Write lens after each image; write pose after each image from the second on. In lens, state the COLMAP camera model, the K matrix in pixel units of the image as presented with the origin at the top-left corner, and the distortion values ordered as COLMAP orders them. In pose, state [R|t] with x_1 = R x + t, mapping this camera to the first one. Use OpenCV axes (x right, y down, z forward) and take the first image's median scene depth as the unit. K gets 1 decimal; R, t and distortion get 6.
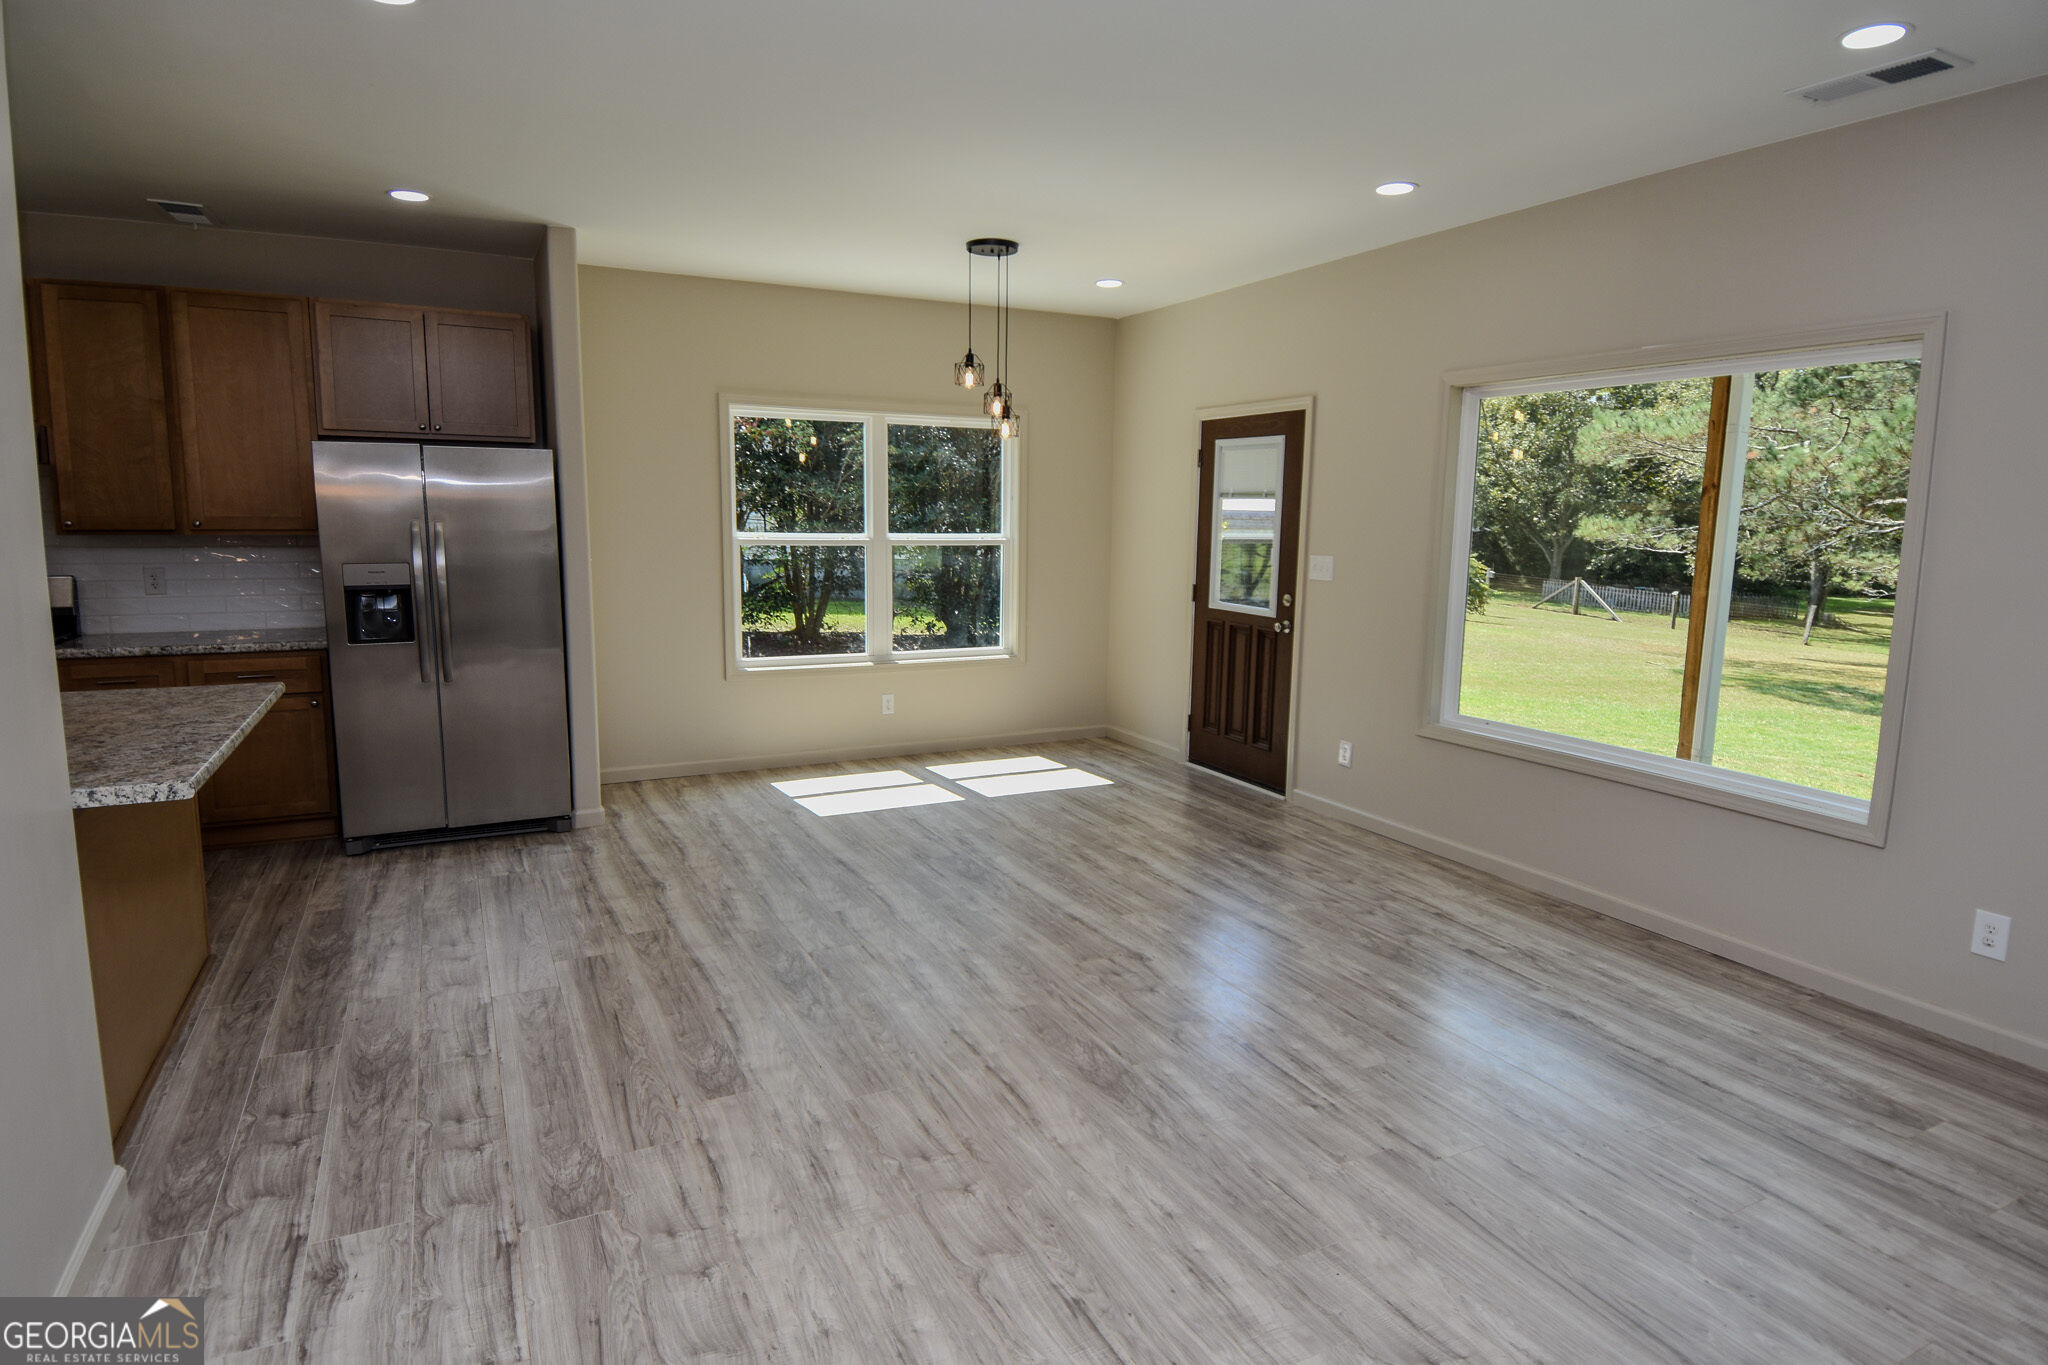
lens RADIAL K [[1134.8, 0, 1020.4], [0, 1134.8, 669.1], [0, 0, 1]] dist [0.057470, -0.060481]
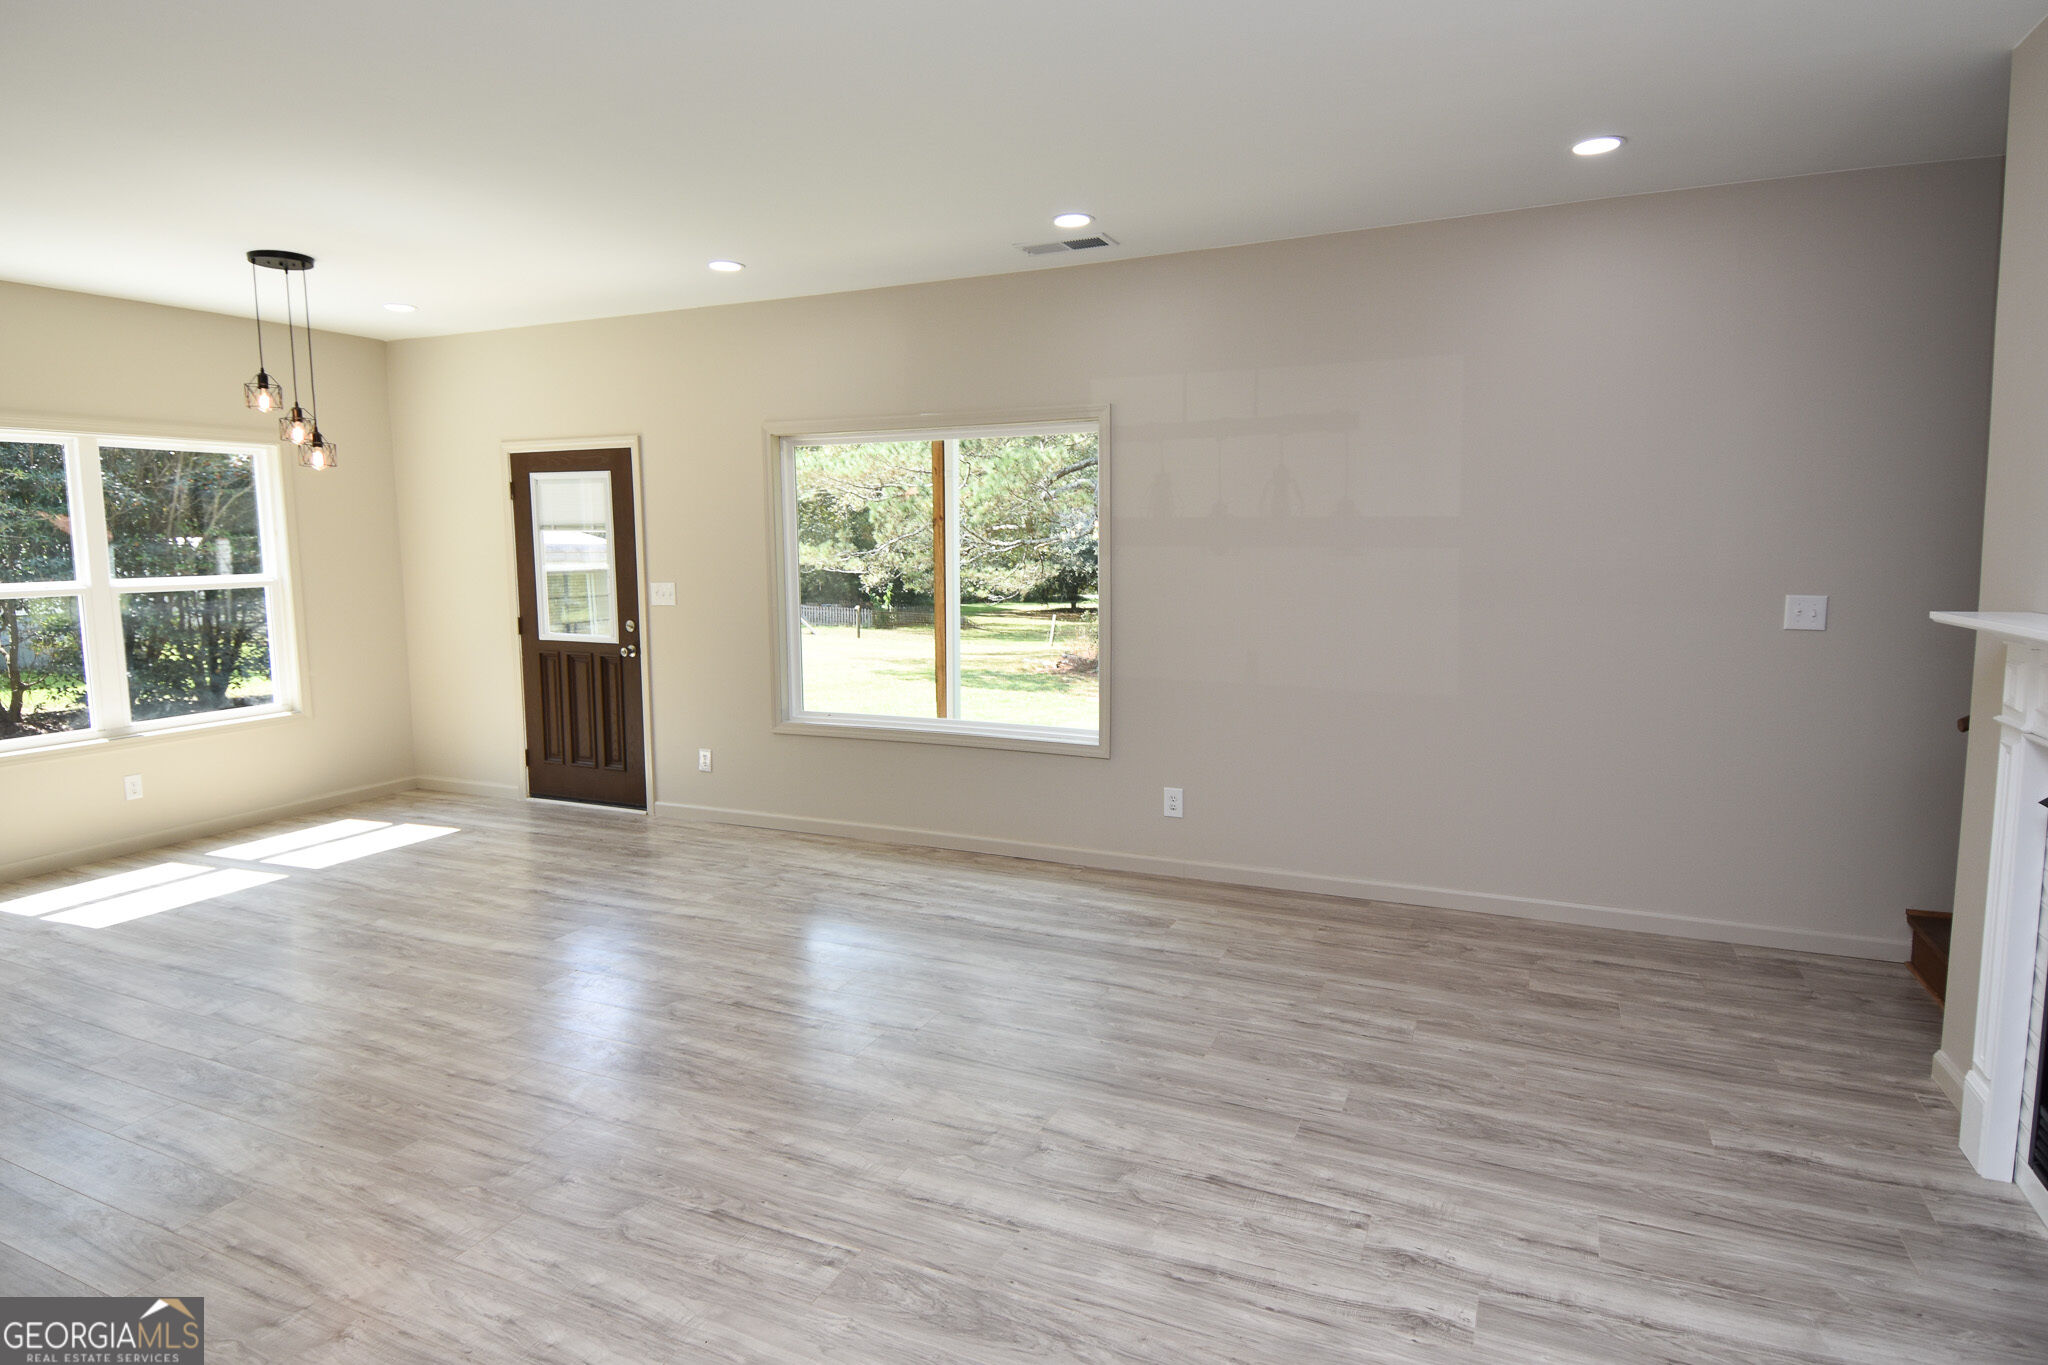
lens RADIAL K [[1134.8, 0, 1020.4], [0, 1134.8, 669.1], [0, 0, 1]] dist [0.057470, -0.060481]
pose [[0.779602, -0.090764, 0.619664, -0.168723], [0.106888, 0.994209, 0.011149, 0.007497], [-0.617087, 0.057543, 0.784788, -0.065066]]
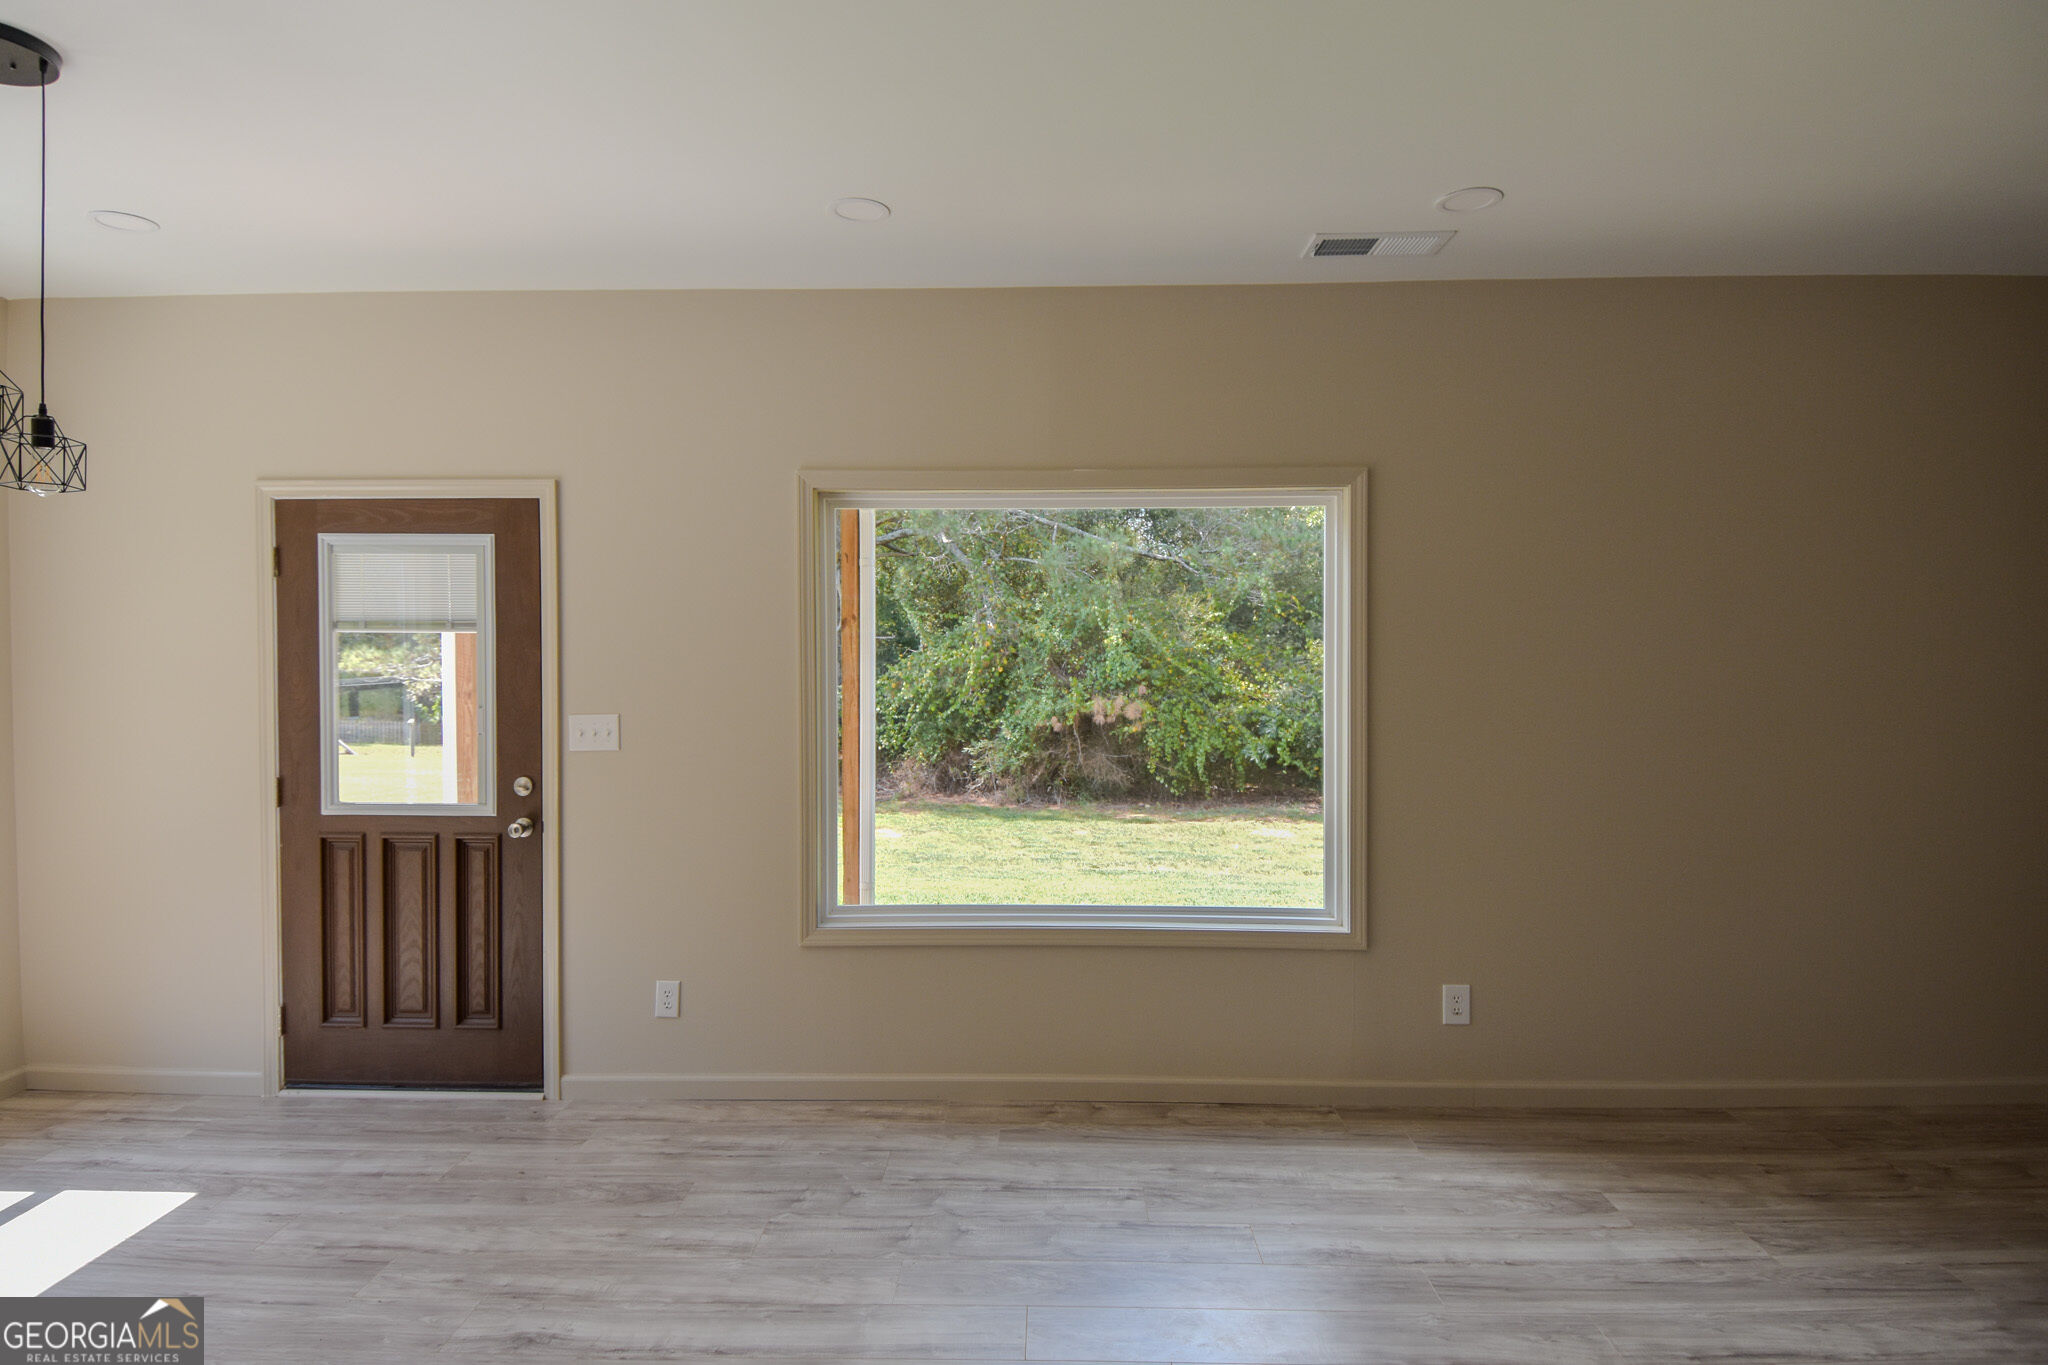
lens RADIAL K [[1097.4, 0, 1016.4], [0, 1097.4, 670.9], [0, 0, 1]] dist [0.045793, -0.050979]
pose [[0.471352, -0.037445, 0.881150, -0.214302], [0.132199, 0.990810, -0.028612, -0.082341], [-0.871981, 0.129973, 0.471971, 0.527505]]
